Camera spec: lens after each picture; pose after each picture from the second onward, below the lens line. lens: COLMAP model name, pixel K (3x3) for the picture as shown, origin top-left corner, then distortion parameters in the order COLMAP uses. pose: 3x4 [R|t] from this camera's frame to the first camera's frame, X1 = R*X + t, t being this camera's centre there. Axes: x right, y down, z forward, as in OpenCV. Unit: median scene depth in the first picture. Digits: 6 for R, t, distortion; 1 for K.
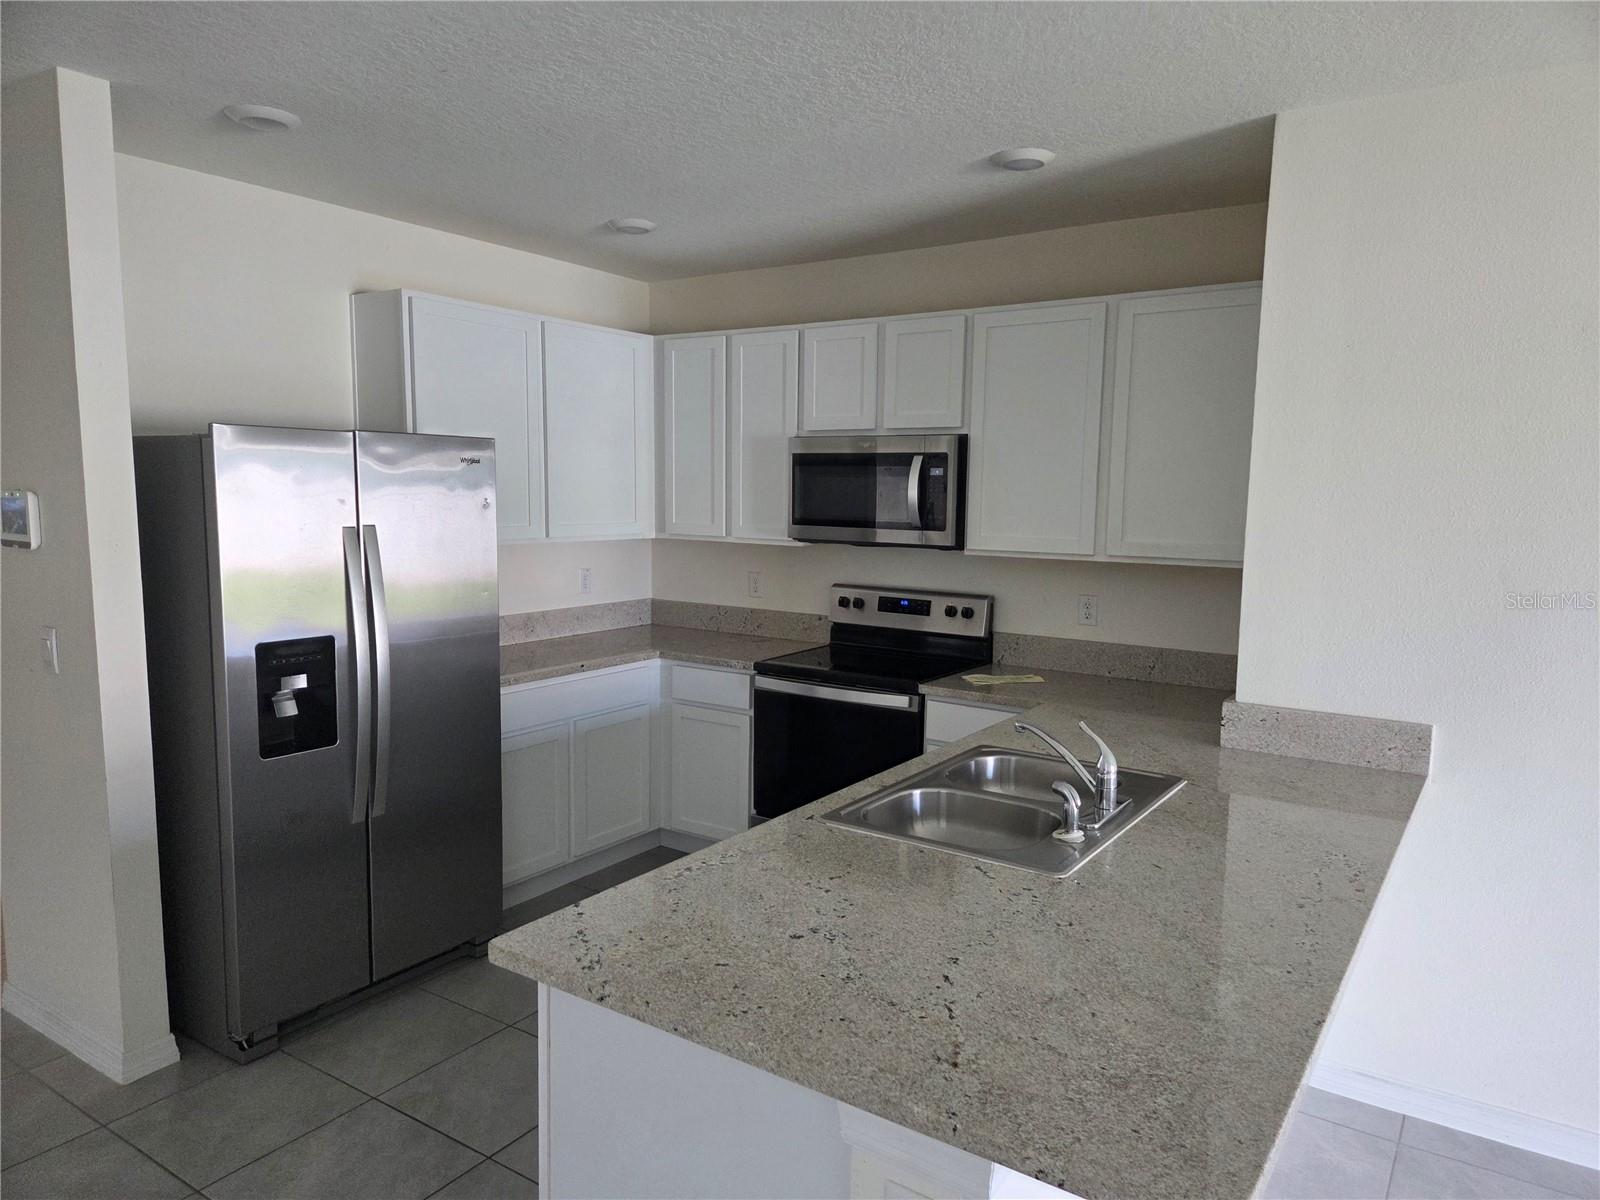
lens RADIAL K [[1082.4, 0, 803.3], [0, 1082.4, 606.9], [0, 0, 1]] dist [0.005650, -0.000764]
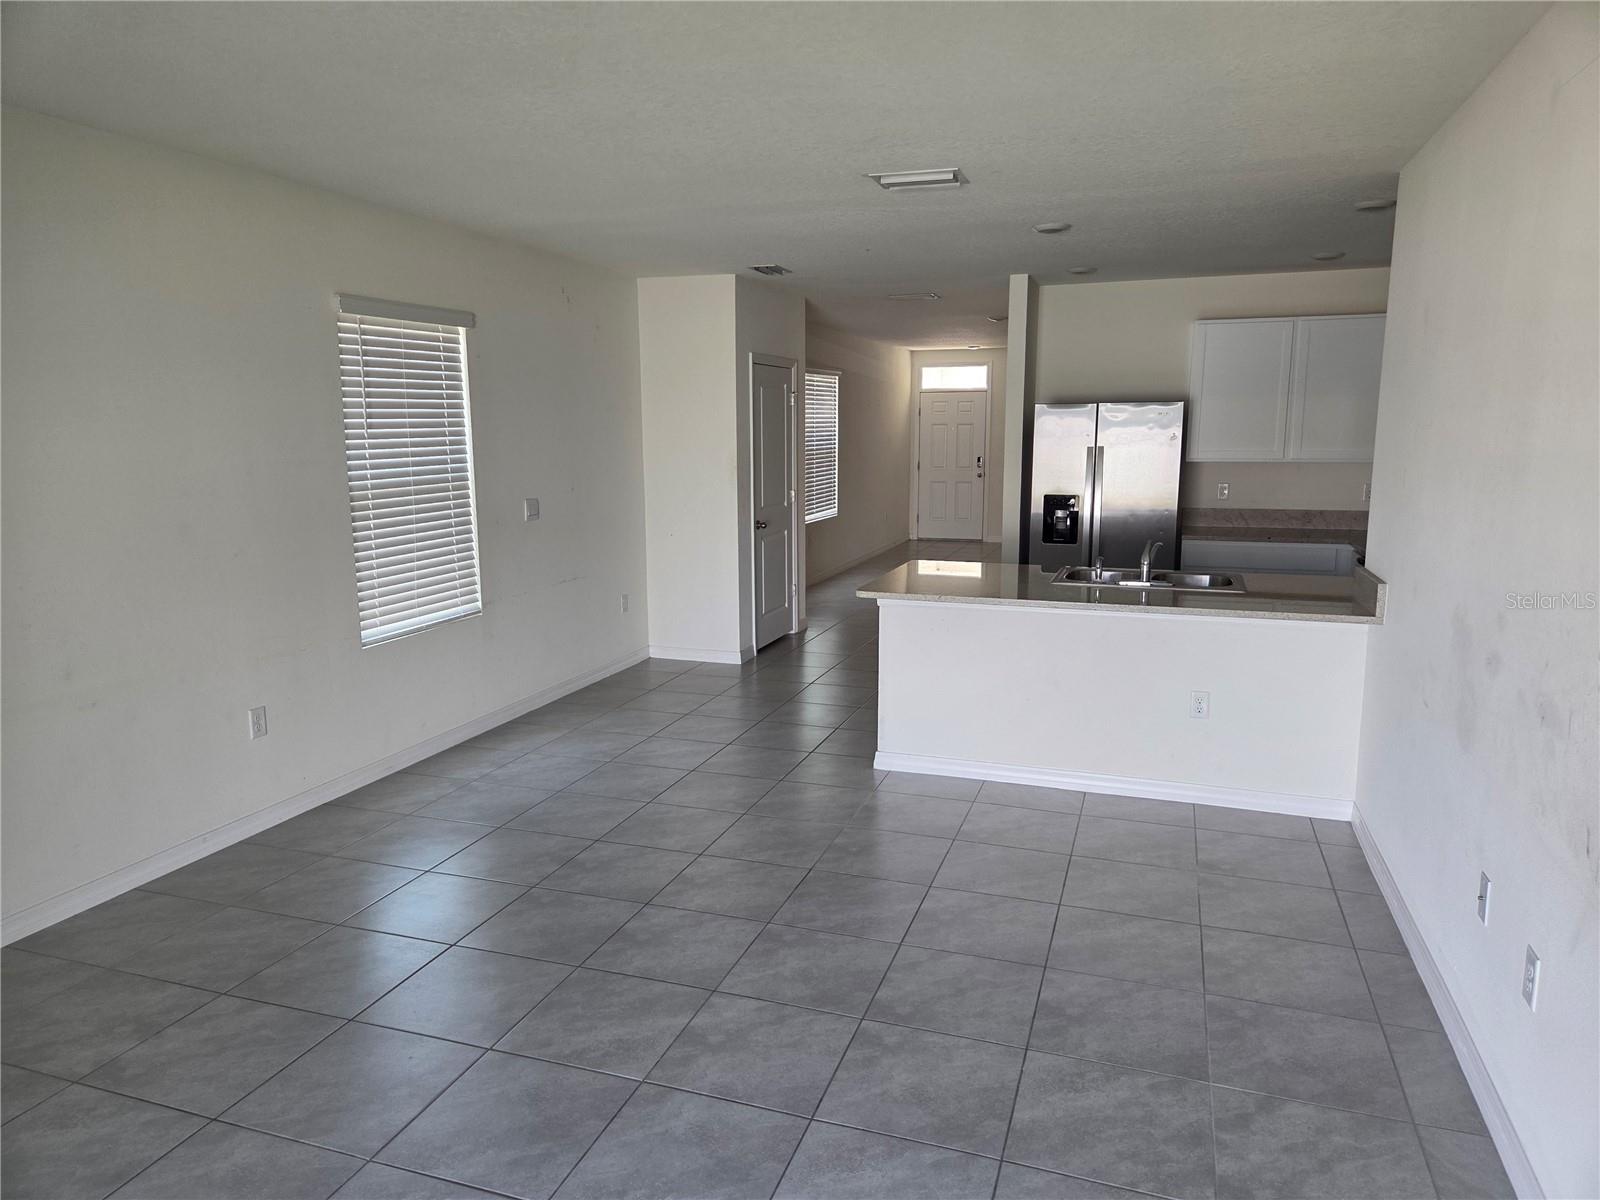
lens RADIAL K [[1082.4, 0, 803.3], [0, 1082.4, 606.9], [0, 0, 1]] dist [0.005650, -0.000764]
pose [[0.791154, 0.088538, -0.605174, 0.315647], [-0.061519, 0.995968, 0.065287, 0.100784], [0.608515, -0.014422, 0.793411, -0.720251]]
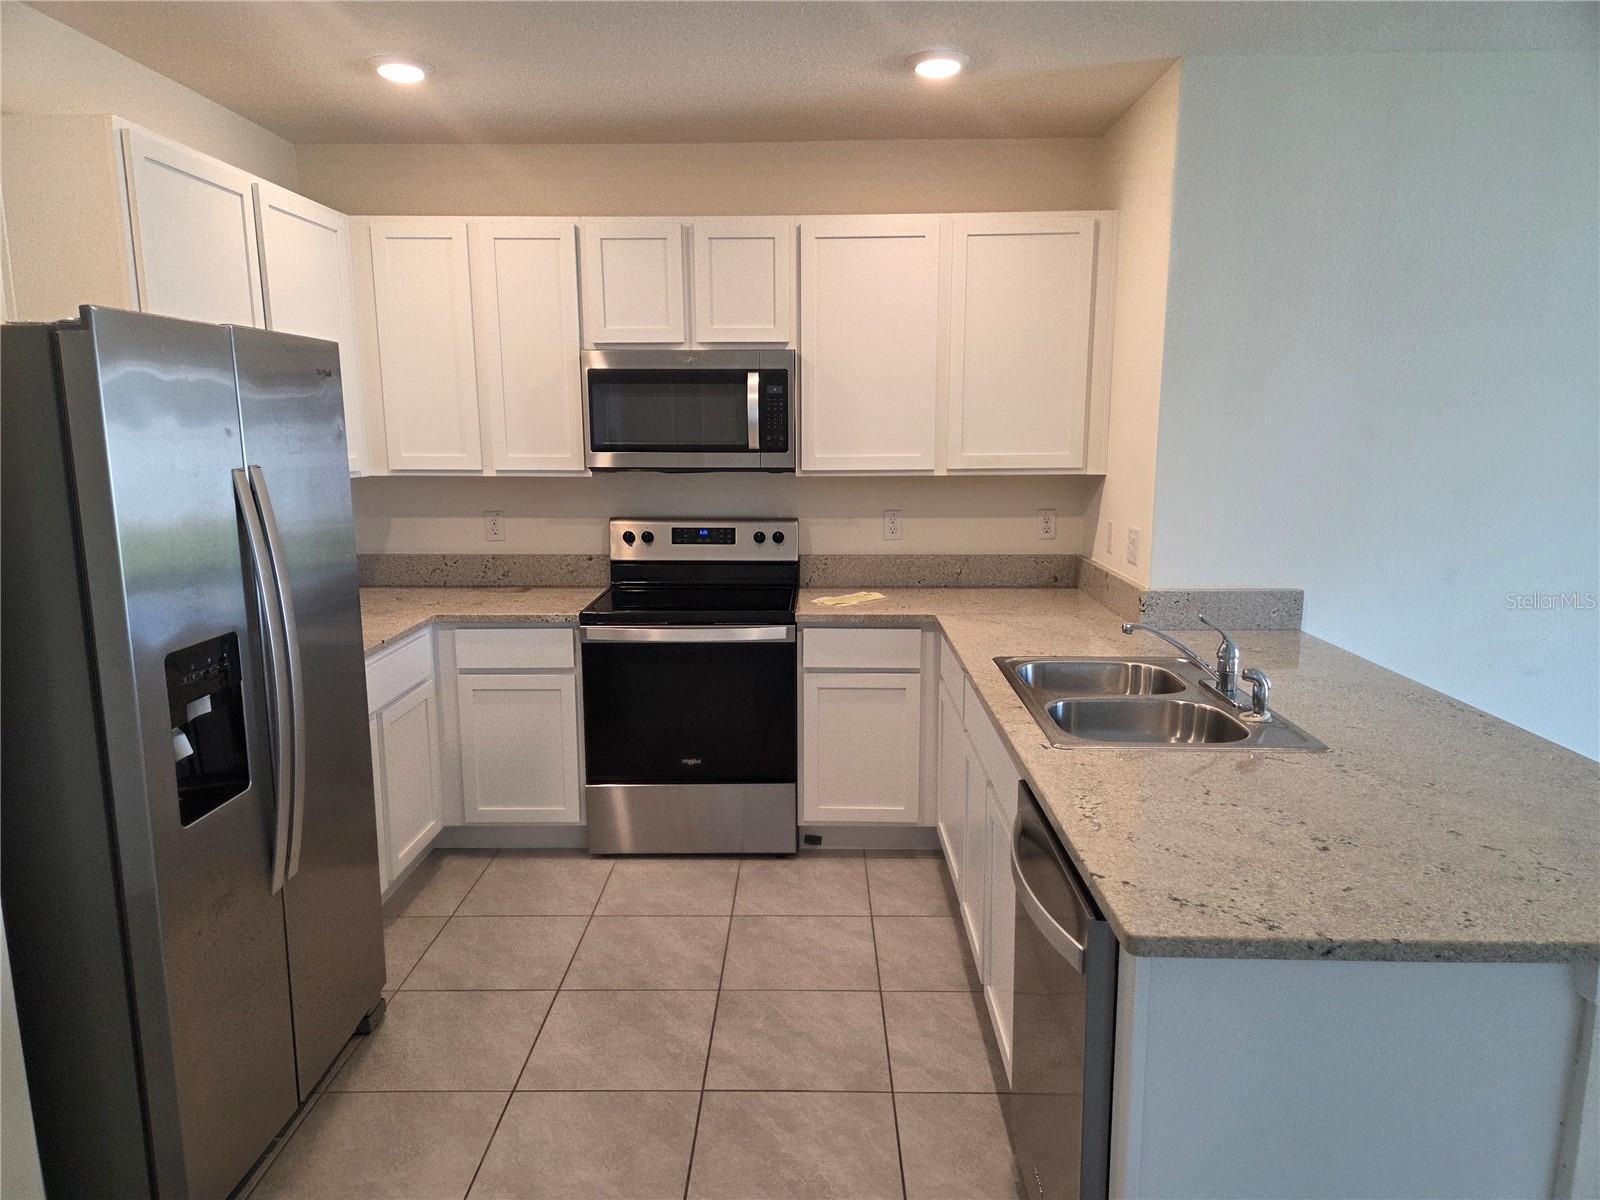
lens RADIAL K [[1082.4, 0, 803.3], [0, 1082.4, 606.9], [0, 0, 1]] dist [0.005650, -0.000764]
pose [[0.837648, -0.110909, 0.534831, -0.358385], [0.076981, 0.993366, 0.085429, -0.013740], [-0.540758, -0.030388, 0.840629, 0.170363]]
